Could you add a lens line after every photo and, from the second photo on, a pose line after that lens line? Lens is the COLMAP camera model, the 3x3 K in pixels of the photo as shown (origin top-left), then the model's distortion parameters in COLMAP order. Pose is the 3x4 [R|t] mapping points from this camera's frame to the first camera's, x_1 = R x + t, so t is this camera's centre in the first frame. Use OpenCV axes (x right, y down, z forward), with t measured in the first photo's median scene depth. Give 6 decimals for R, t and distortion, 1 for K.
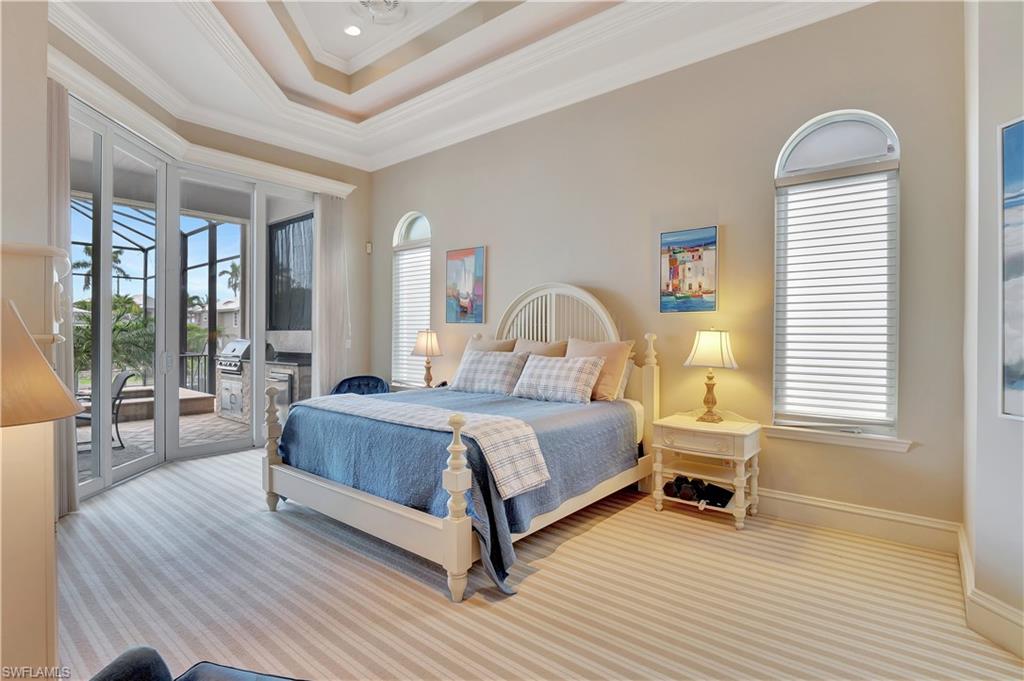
lens RADIAL K [[497.7, 0, 516.4], [0, 497.7, 340.5], [0, 0, 1]] dist [-0.009901, -0.002414]
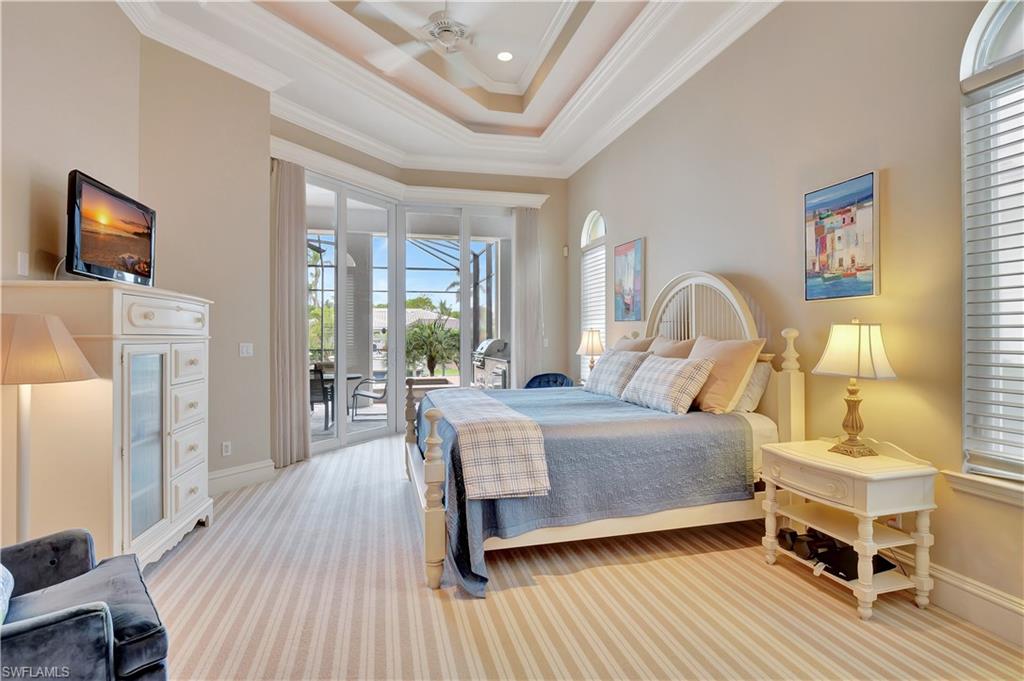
lens RADIAL K [[497.7, 0, 513.5], [0, 497.7, 335.0], [0, 0, 1]] dist [-0.009901, -0.002414]
pose [[0.812612, -0.008152, -0.582748, 0.385897], [0.001501, 0.999928, -0.011895, 0.003439], [0.582803, 0.008791, 0.812566, 0.149848]]
